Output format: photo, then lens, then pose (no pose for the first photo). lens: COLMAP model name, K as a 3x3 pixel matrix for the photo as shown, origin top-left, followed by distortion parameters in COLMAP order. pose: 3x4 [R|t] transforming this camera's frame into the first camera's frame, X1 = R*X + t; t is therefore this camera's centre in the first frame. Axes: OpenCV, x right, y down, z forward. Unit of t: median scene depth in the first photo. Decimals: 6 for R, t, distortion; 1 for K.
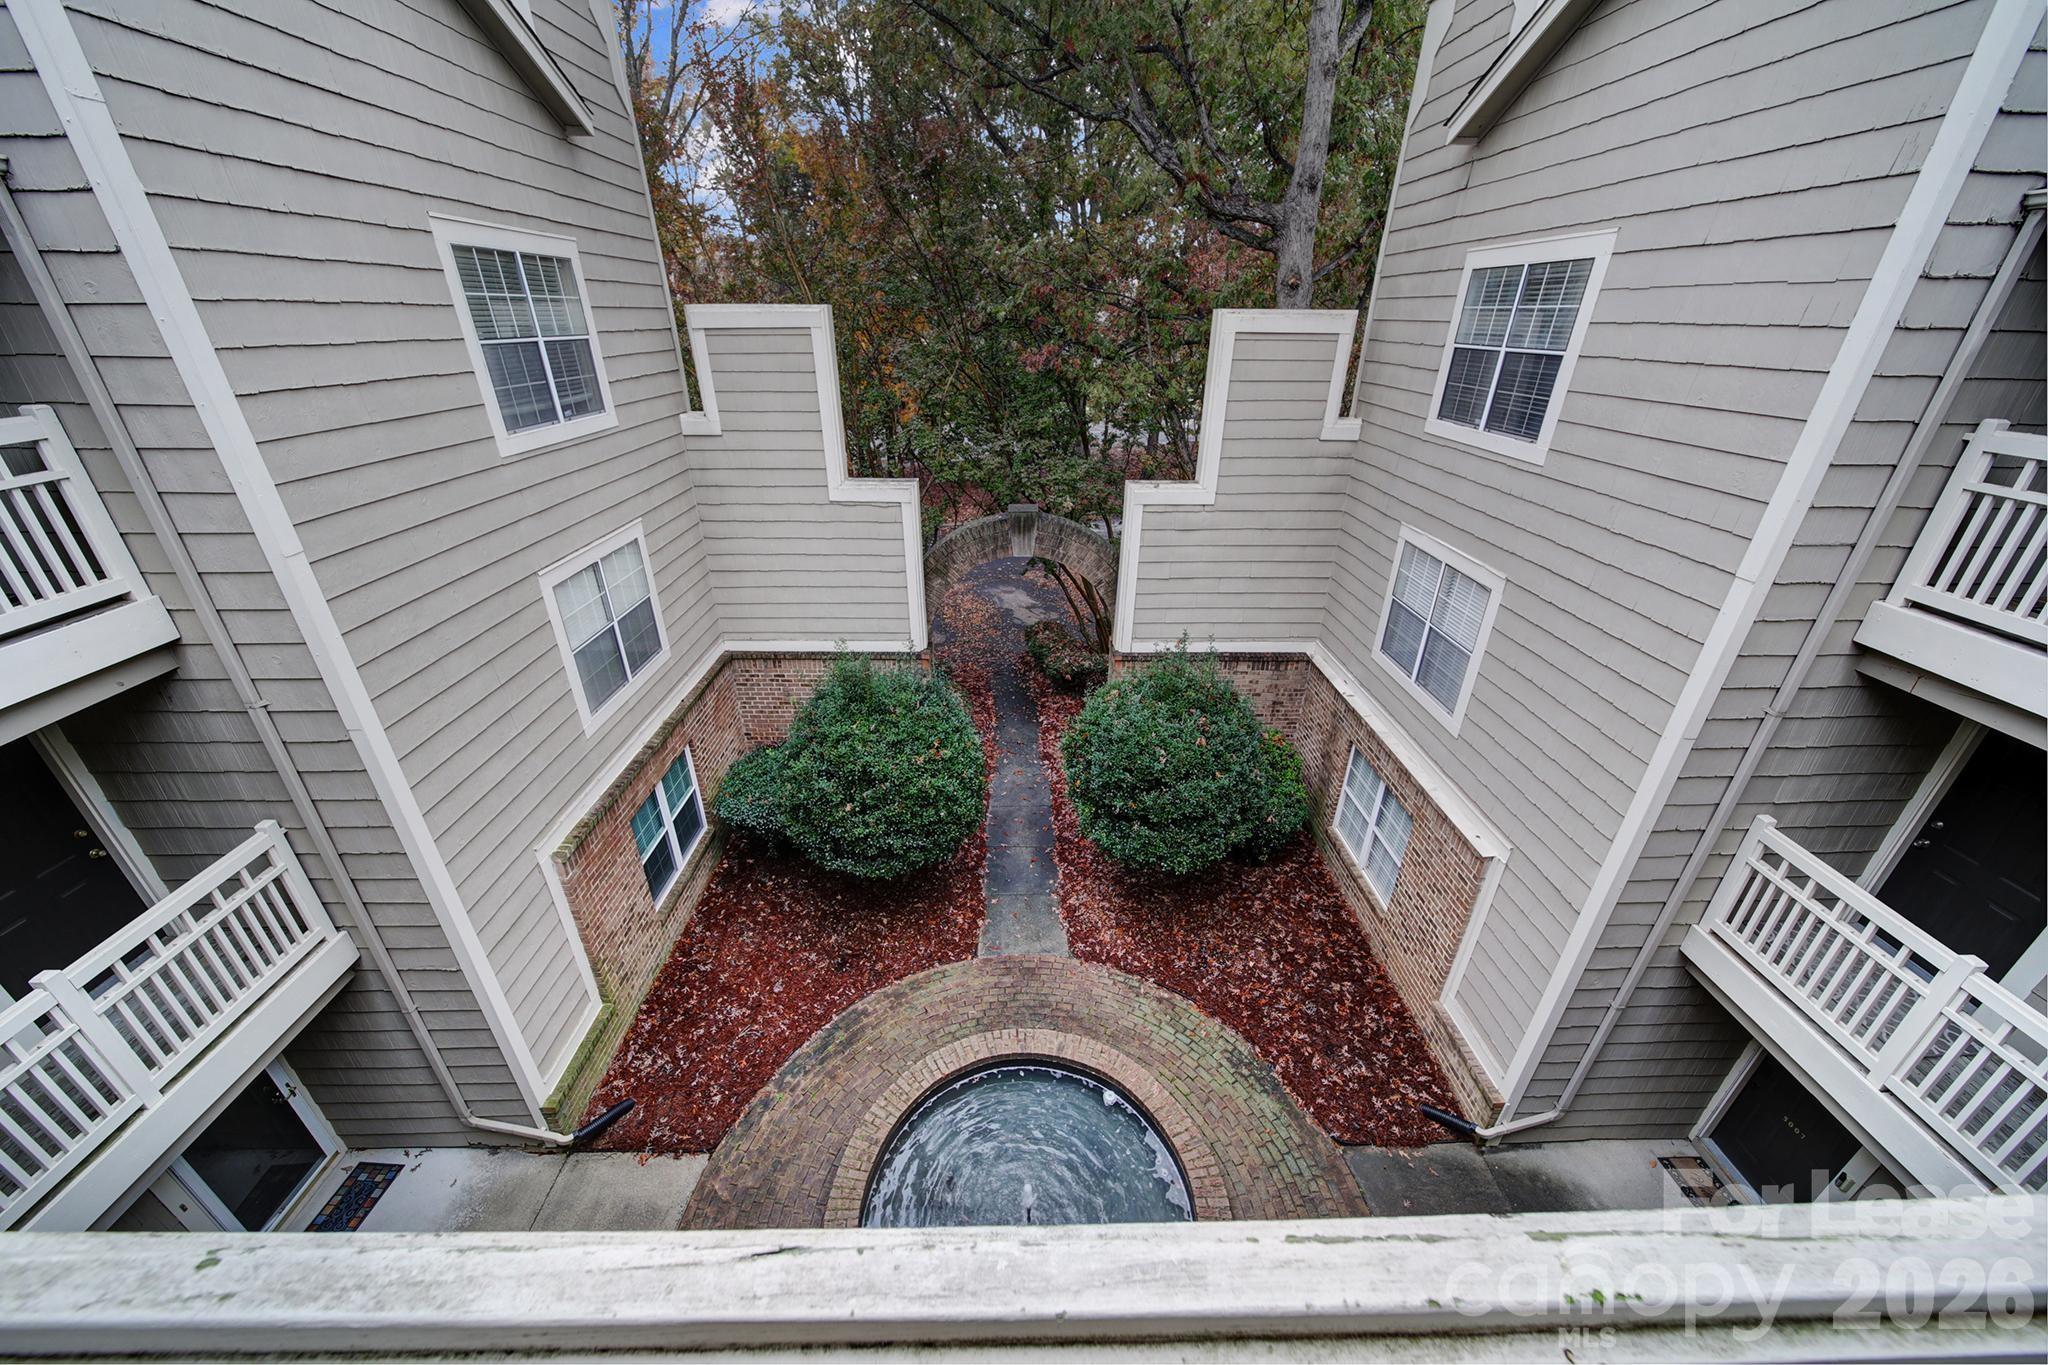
lens RADIAL K [[720.1, 0, 1018.4], [0, 720.1, 676.3], [0, 0, 1]] dist [-0.003862, -0.000805]
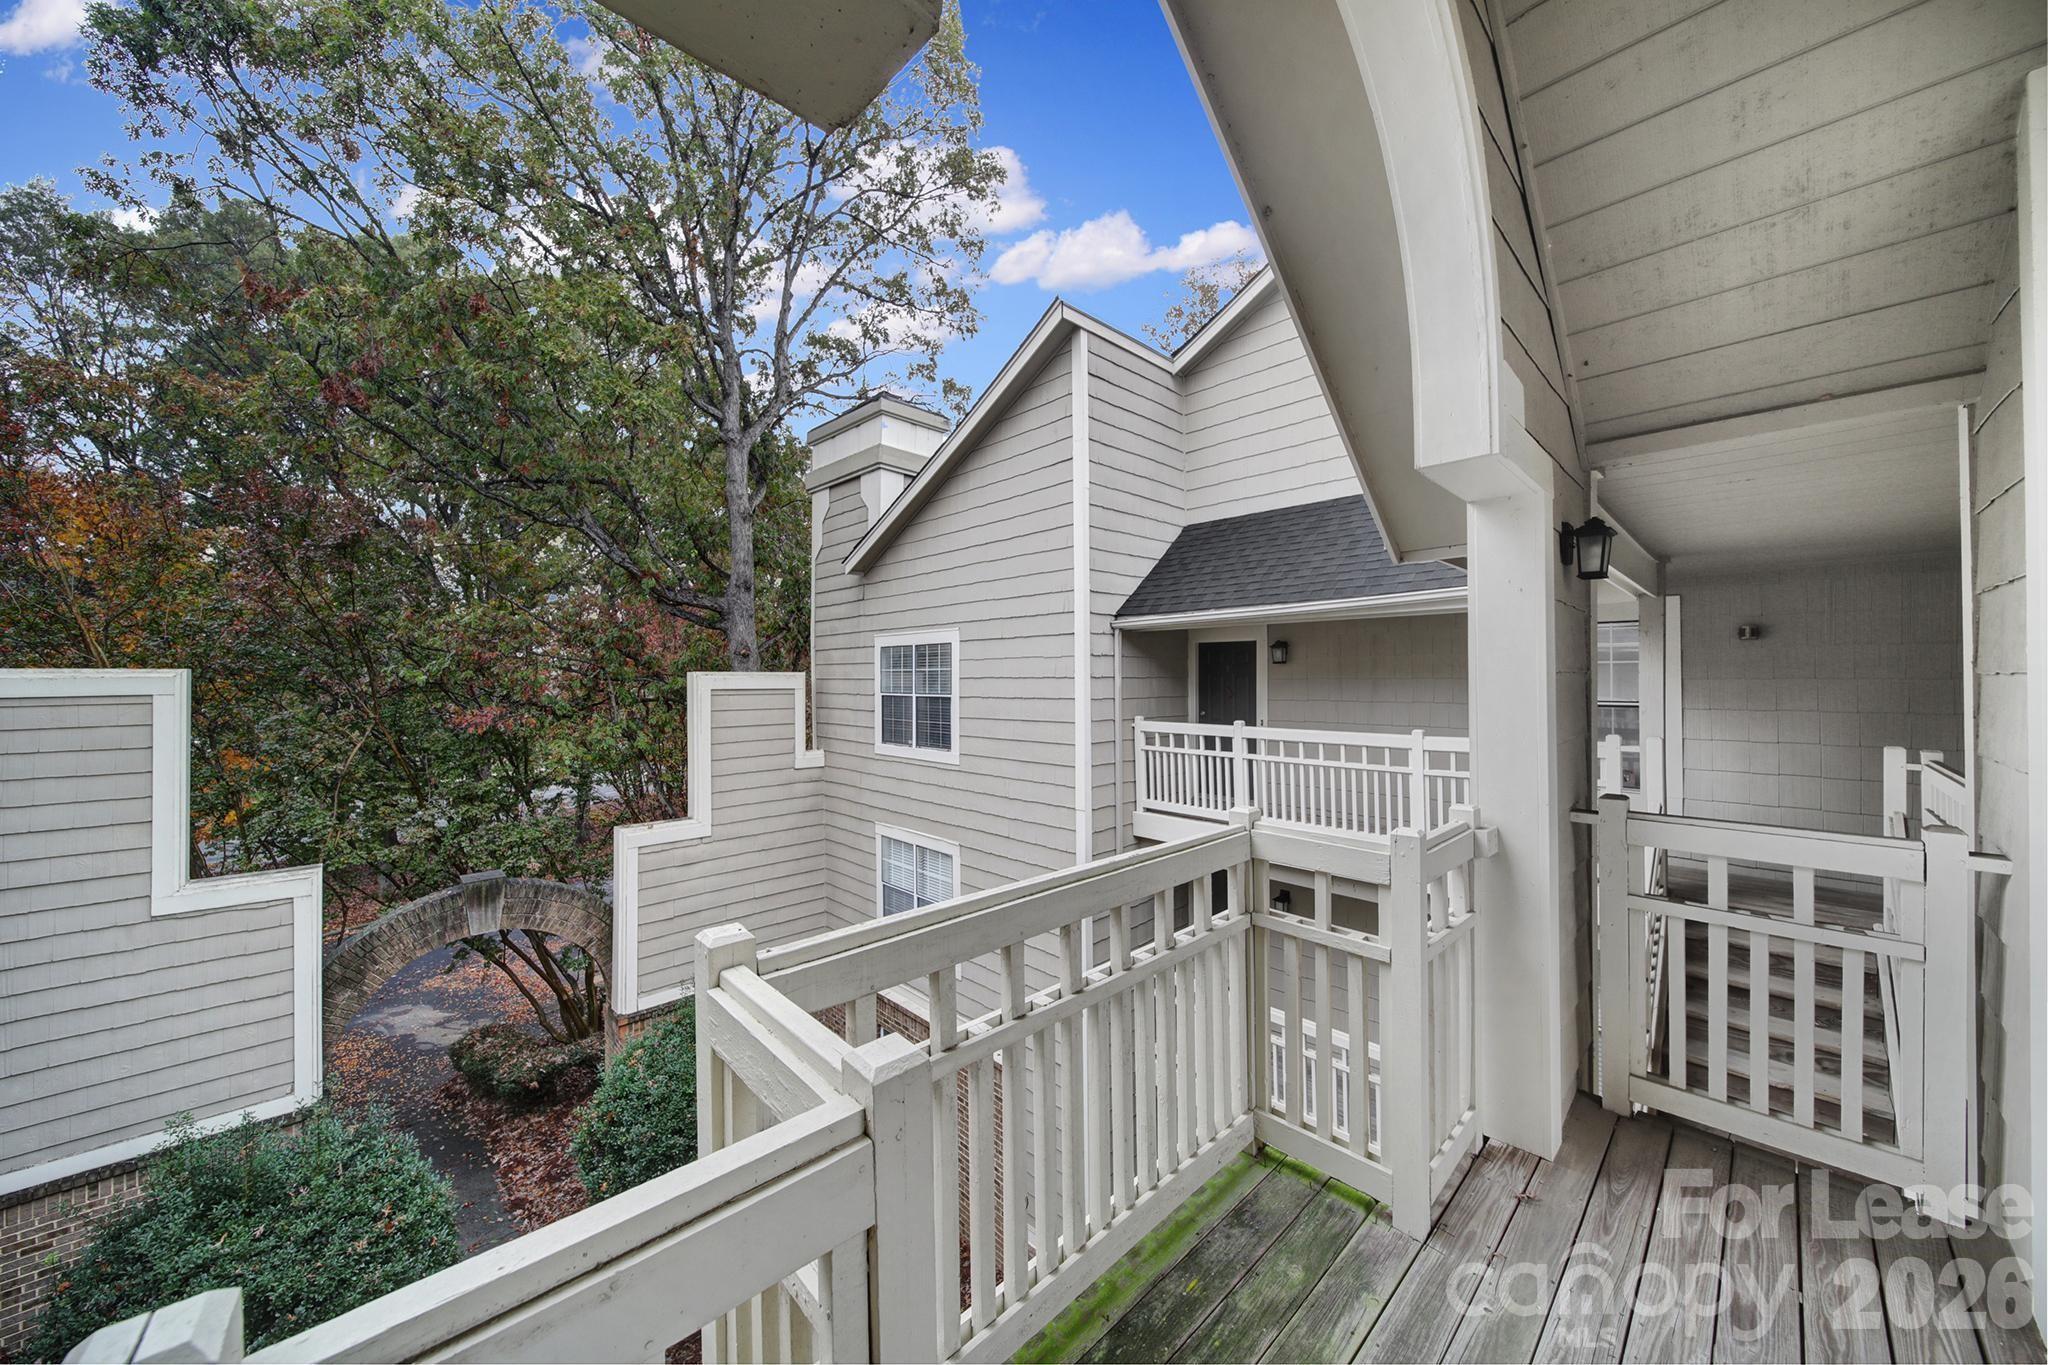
lens RADIAL K [[720.1, 0, 1031.7], [0, 720.1, 676.0], [0, 0, 1]] dist [-0.003862, -0.000805]
pose [[0.724733, -0.007018, 0.688994, -0.118149], [0.317013, 0.891225, -0.324378, 0.046802], [-0.611772, 0.453507, 0.648125, -0.088758]]
